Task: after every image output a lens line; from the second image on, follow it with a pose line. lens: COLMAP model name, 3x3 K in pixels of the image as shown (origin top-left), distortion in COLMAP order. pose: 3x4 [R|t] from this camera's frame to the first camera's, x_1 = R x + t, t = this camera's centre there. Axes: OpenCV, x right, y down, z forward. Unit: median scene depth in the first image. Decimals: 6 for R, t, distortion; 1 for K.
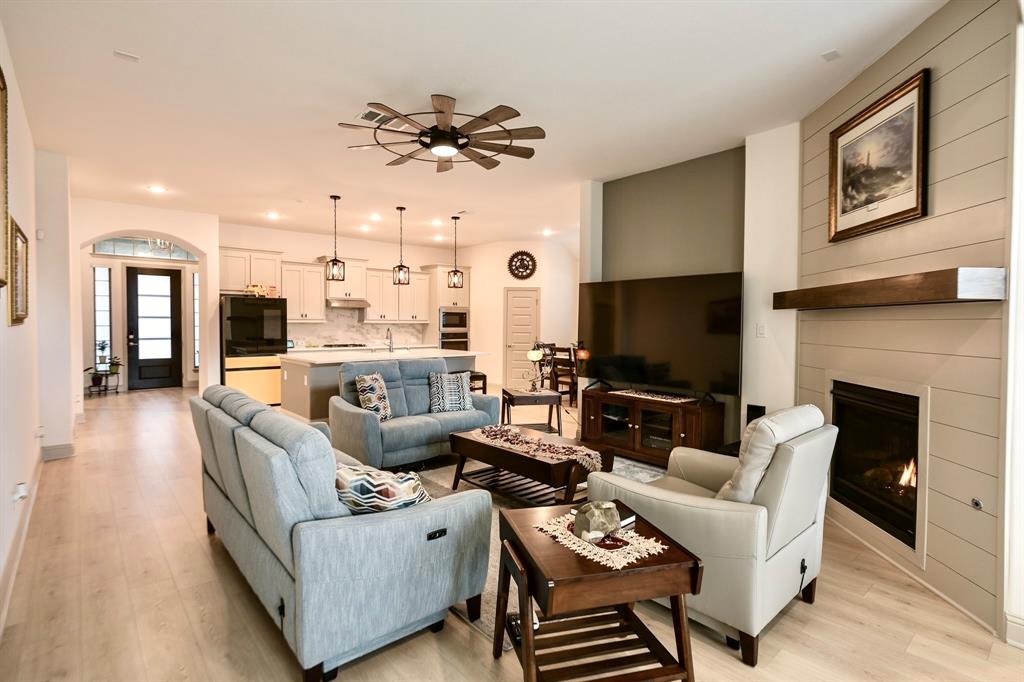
lens RADIAL K [[493.2, 0, 516.9], [0, 493.2, 336.1], [0, 0, 1]] dist [-0.005476, 0.003190]
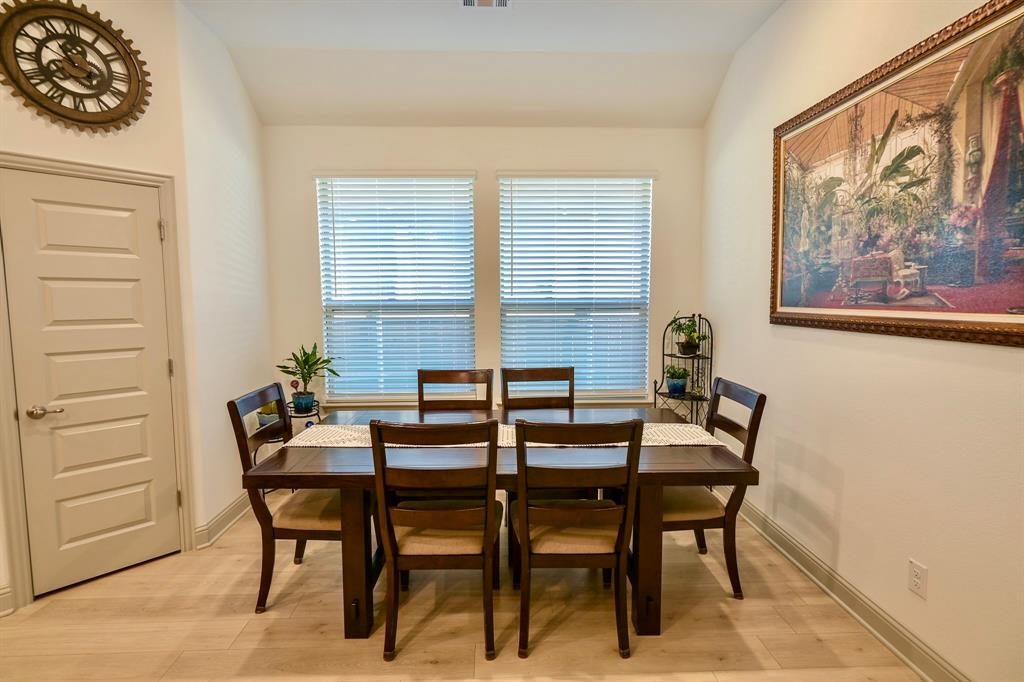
lens RADIAL K [[493.2, 0, 507.2], [0, 493.2, 338.7], [0, 0, 1]] dist [-0.005476, 0.003190]
pose [[0.637591, -0.081105, 0.766093, -0.066426], [0.033639, 0.996425, 0.077493, -0.035632], [-0.769640, -0.023638, 0.638040, 0.949338]]
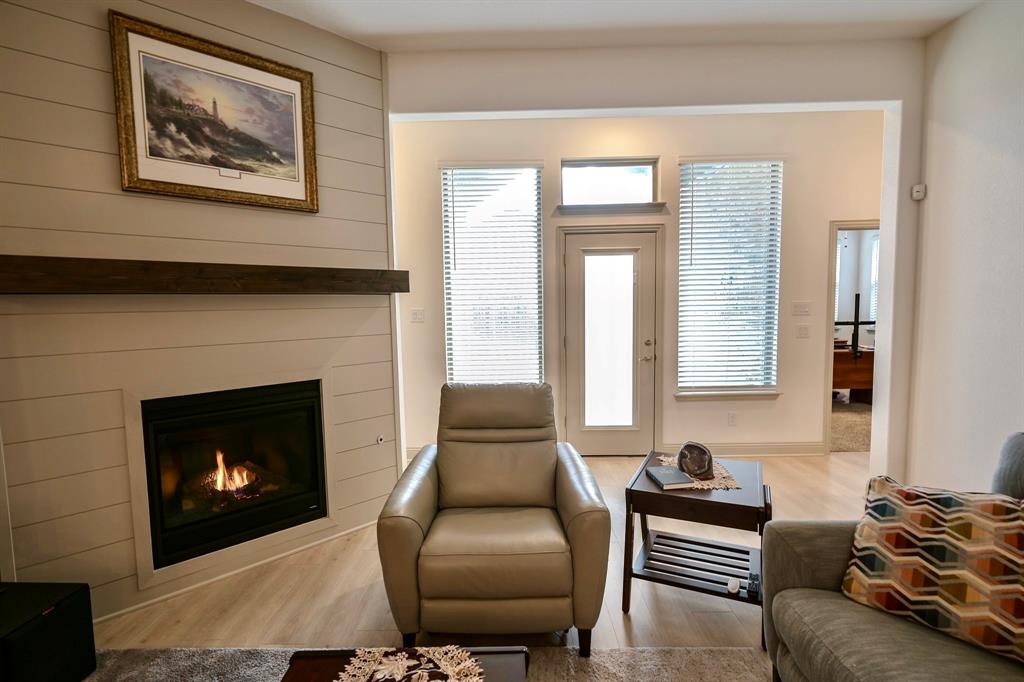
lens RADIAL K [[493.2, 0, 505.1], [0, 493.2, 343.3], [0, 0, 1]] dist [-0.005476, 0.003190]
pose [[-0.741847, -0.043578, 0.669151, -0.080071], [0.033792, 0.994189, 0.102210, -0.019510], [-0.669717, 0.098436, -0.736064, 0.556776]]
